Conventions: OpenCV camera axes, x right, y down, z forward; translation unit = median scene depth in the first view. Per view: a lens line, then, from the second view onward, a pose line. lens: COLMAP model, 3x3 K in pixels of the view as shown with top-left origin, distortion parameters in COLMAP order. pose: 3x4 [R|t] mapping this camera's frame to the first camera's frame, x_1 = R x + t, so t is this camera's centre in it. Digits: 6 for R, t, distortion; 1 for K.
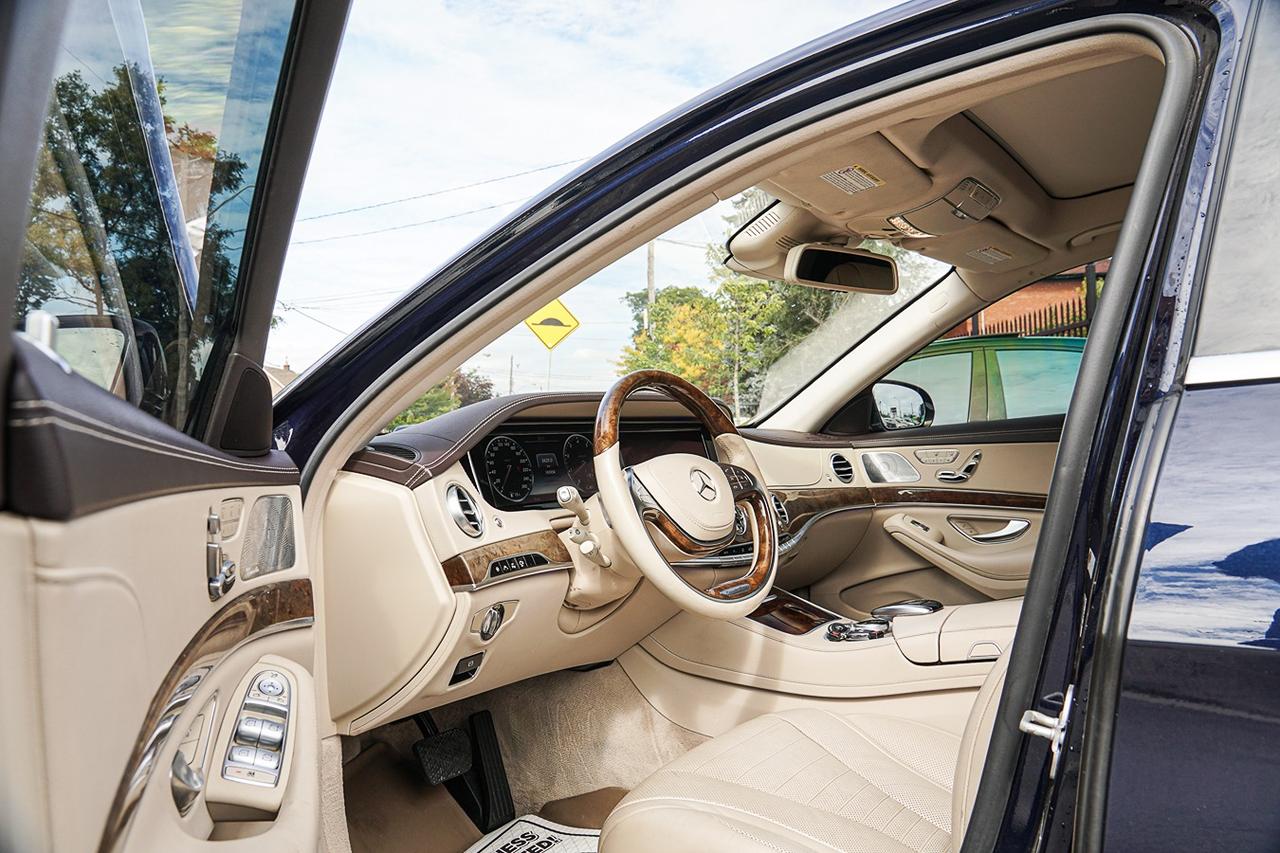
lens RADIAL K [[1002.0, 0, 640.0], [0, 1002.0, 426.5], [0, 0, 1]] dist [-0.131430, 0.098056]
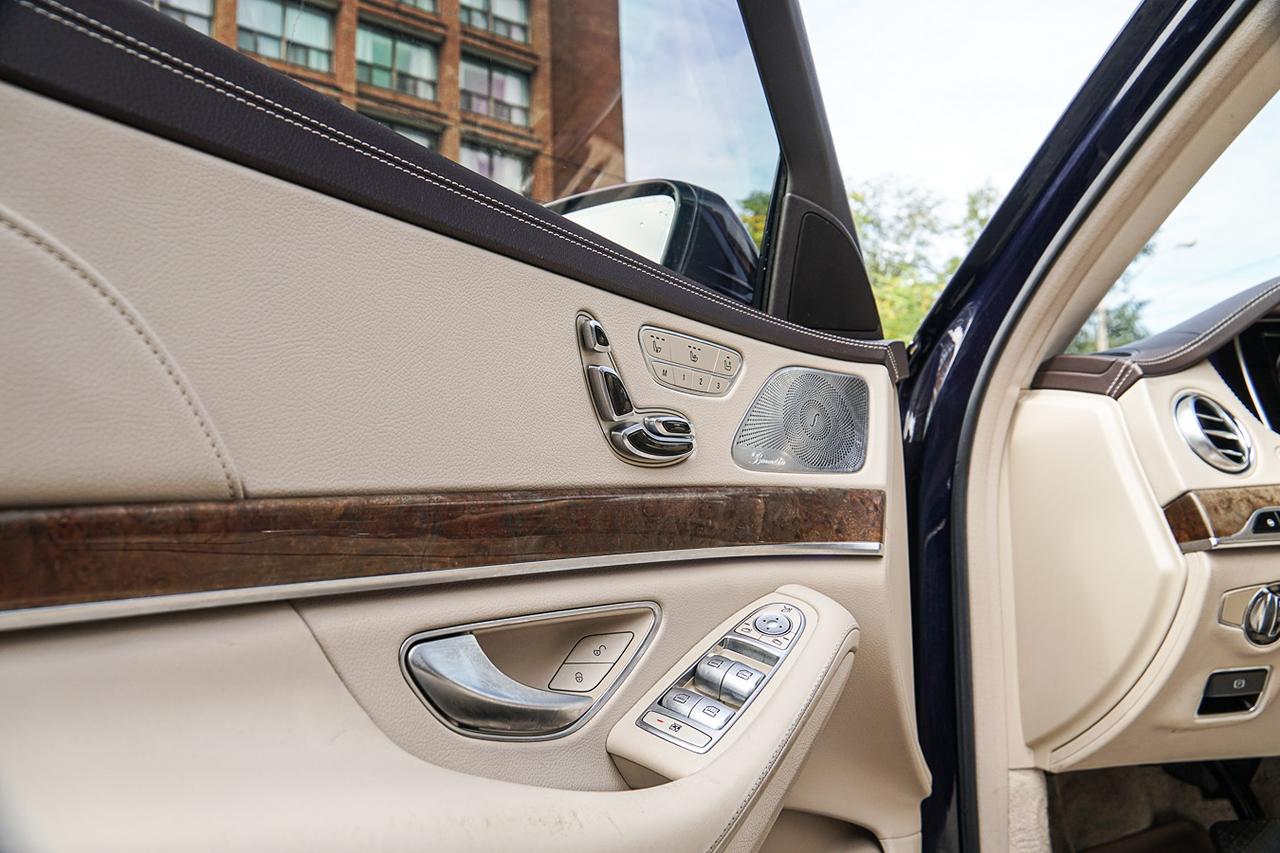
lens RADIAL K [[1002.0, 0, 640.0], [0, 1002.0, 426.5], [0, 0, 1]] dist [-0.131430, 0.098056]
pose [[0.619241, -0.082623, -0.780842, 0.078043], [0.018559, 0.995711, -0.090640, 0.131265], [0.784982, 0.041636, 0.618118, 0.346169]]
